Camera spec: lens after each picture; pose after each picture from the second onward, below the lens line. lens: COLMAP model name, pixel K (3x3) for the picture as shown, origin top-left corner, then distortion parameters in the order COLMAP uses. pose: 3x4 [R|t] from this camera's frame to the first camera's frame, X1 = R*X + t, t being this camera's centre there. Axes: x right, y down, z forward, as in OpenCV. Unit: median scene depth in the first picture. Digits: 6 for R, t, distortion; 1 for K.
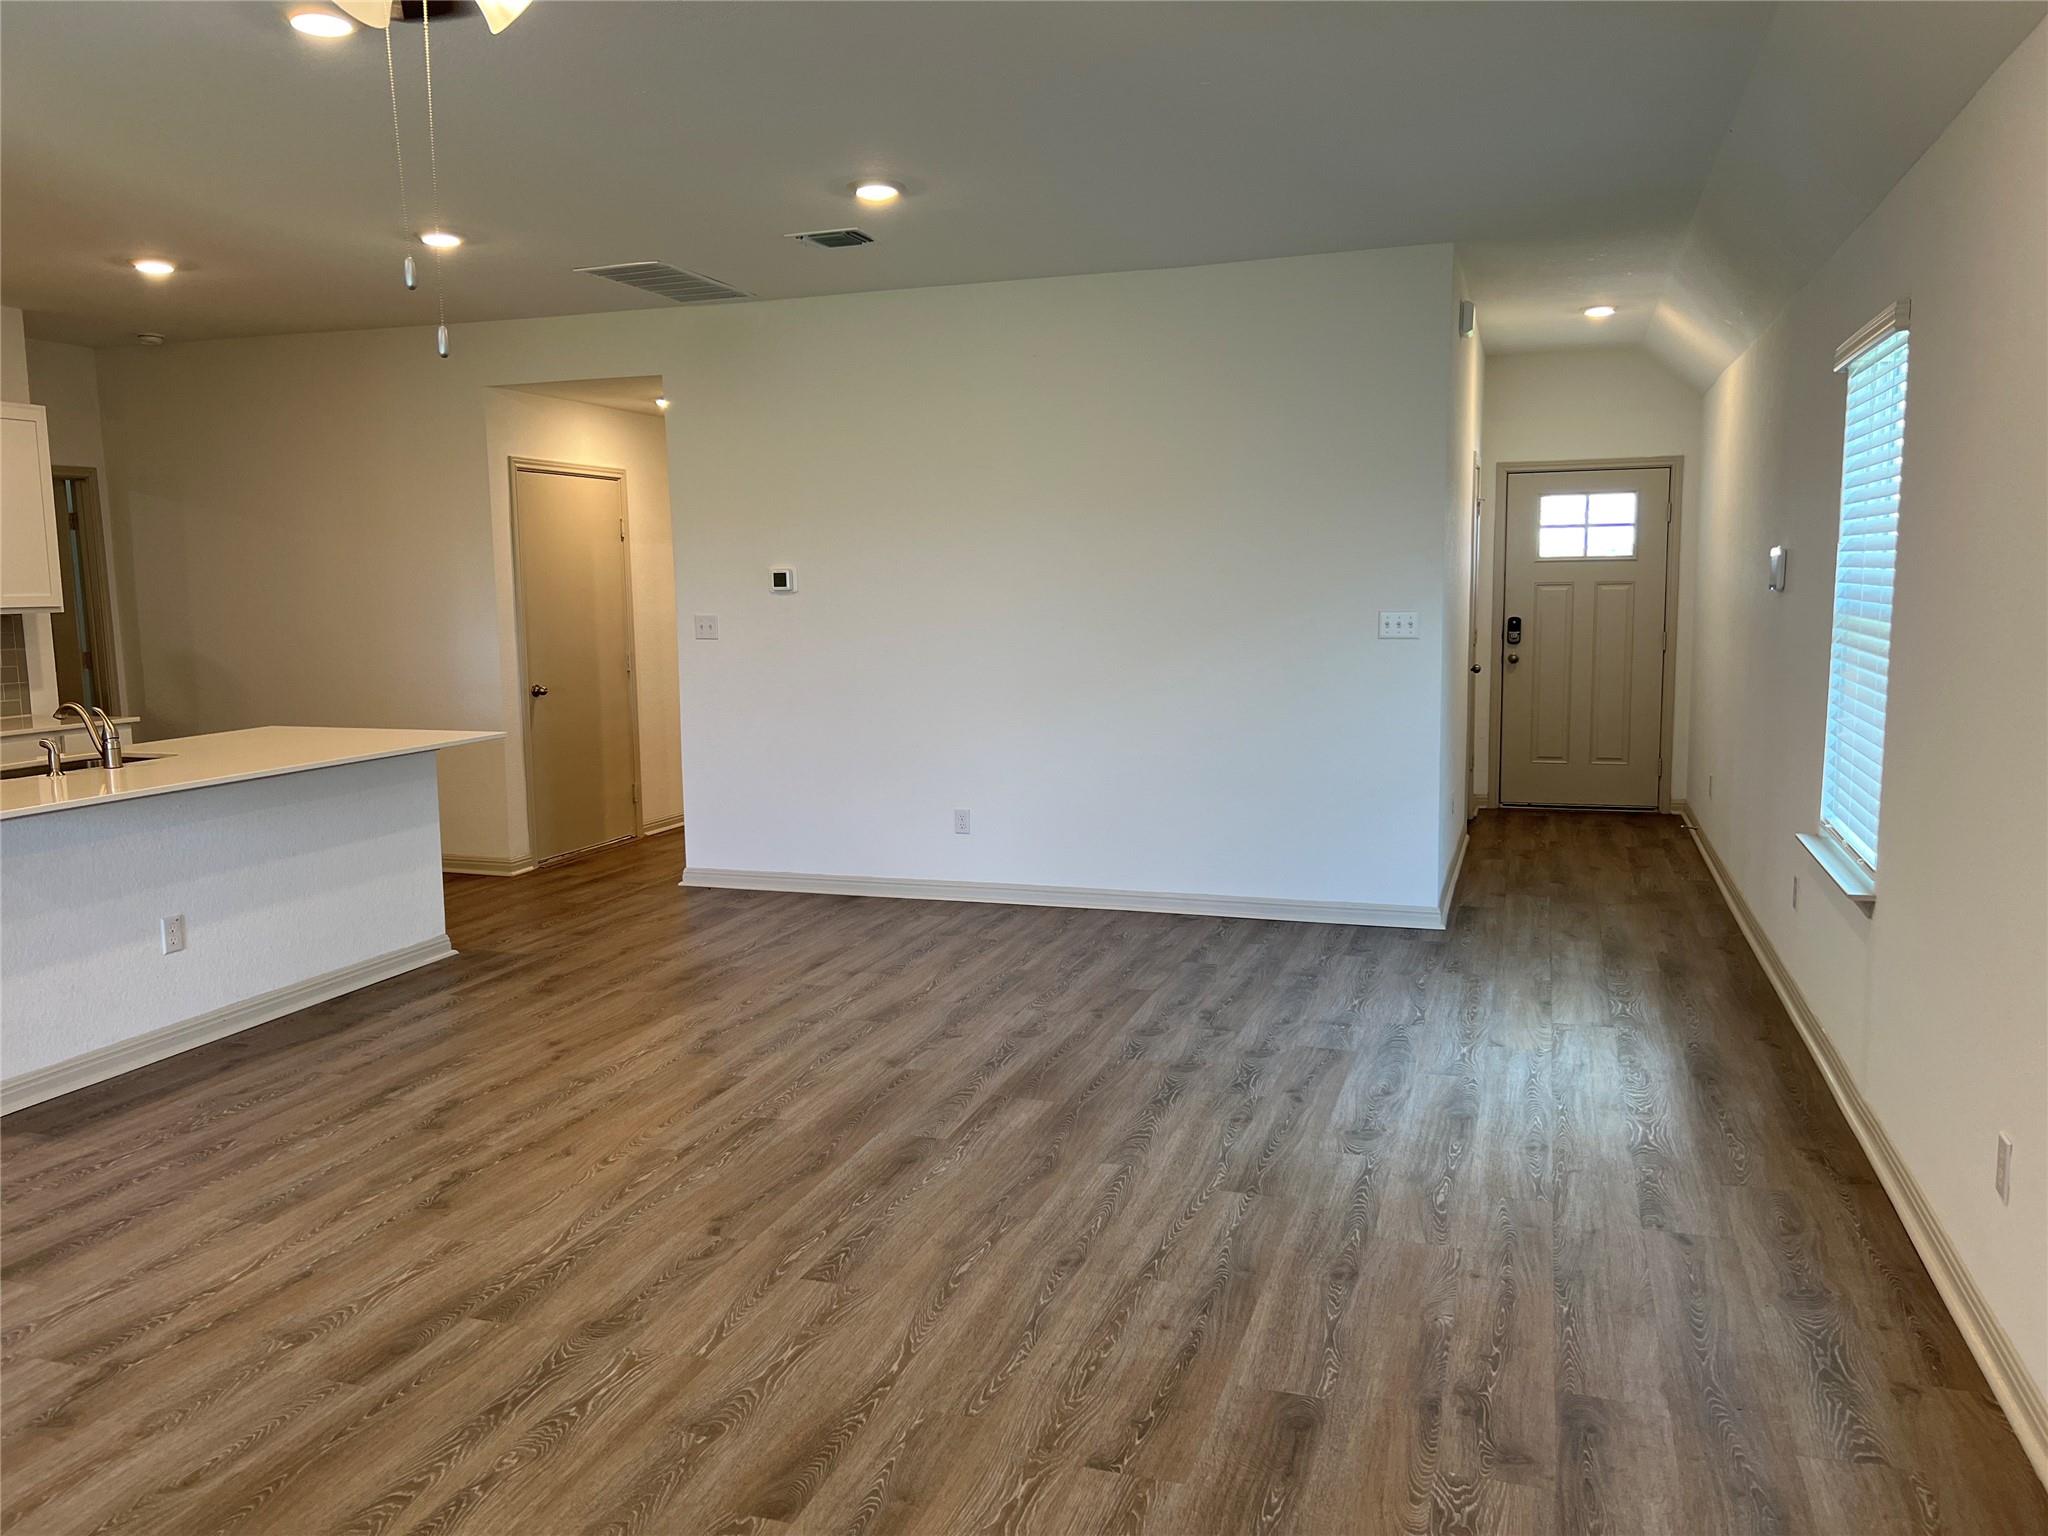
lens RADIAL K [[1546.7, 0, 1014.4], [0, 1546.7, 756.5], [0, 0, 1]] dist [0.059245, -0.062833]
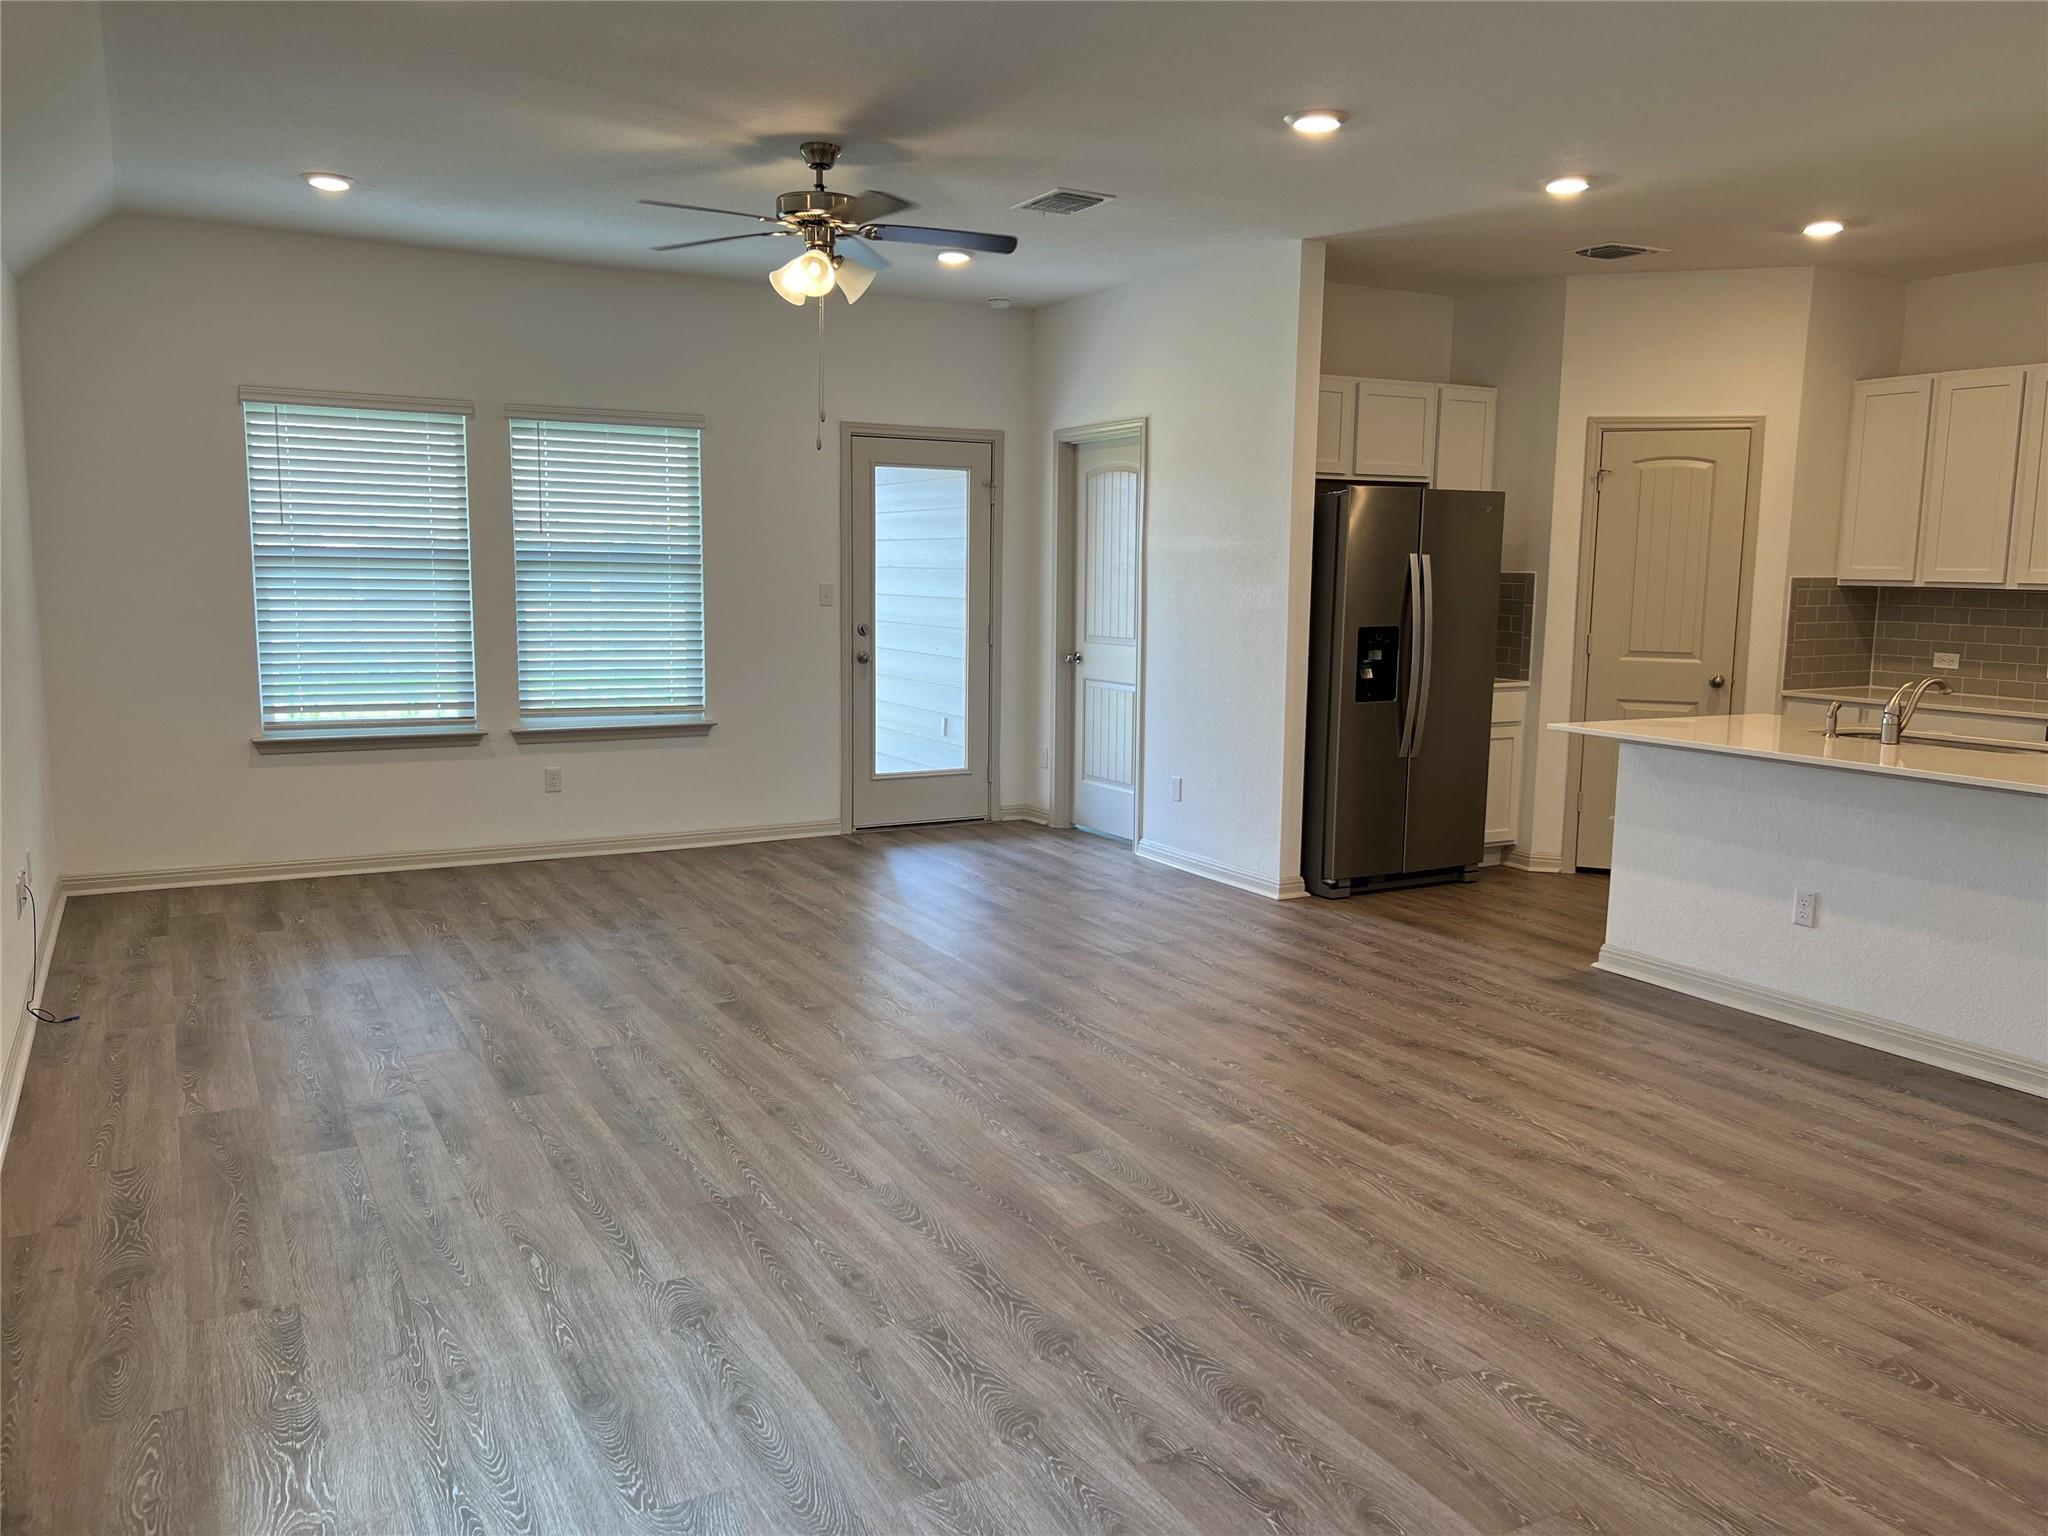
lens RADIAL K [[1546.7, 0, 1021.7], [0, 1546.7, 755.4], [0, 0, 1]] dist [0.059245, -0.062833]
pose [[-0.674380, 0.098876, -0.731735, 0.579900], [-0.088064, 0.973150, 0.212658, -0.166586], [0.733114, 0.207852, -0.647566, 1.412420]]
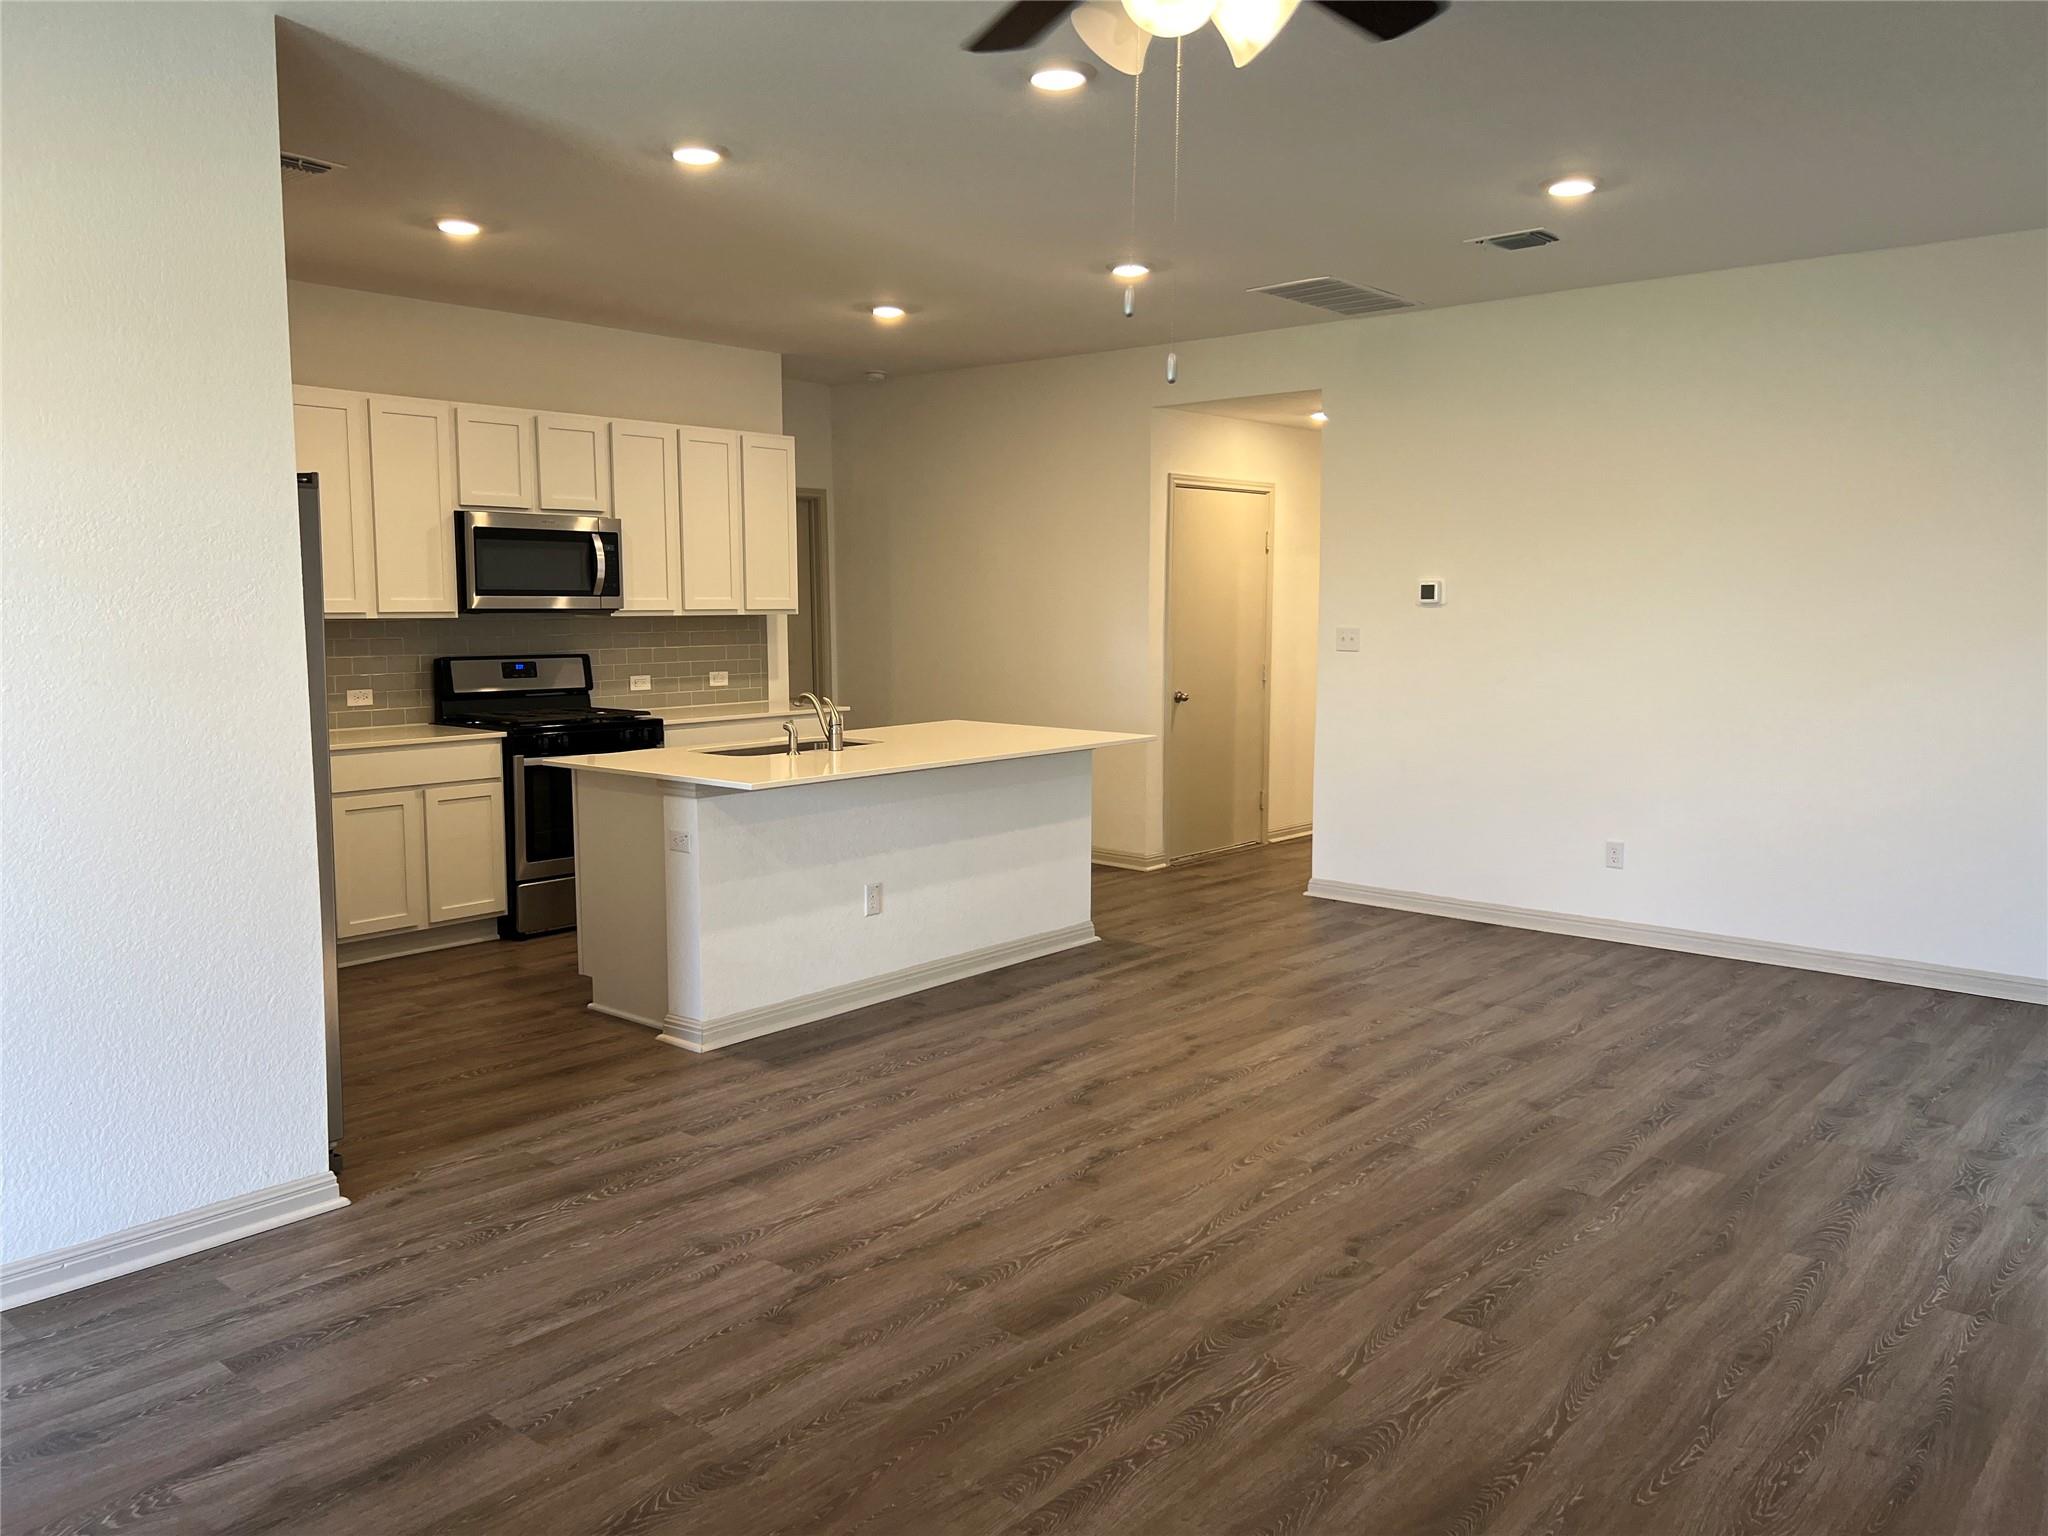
lens RADIAL K [[1546.7, 0, 1032.9], [0, 1546.7, 746.9], [0, 0, 1]] dist [0.059245, -0.062833]
pose [[0.928402, 0.052305, -0.367877, -0.026626], [-0.057344, 0.998351, -0.002772, -0.000159], [0.367125, 0.023670, 0.929870, -0.000356]]
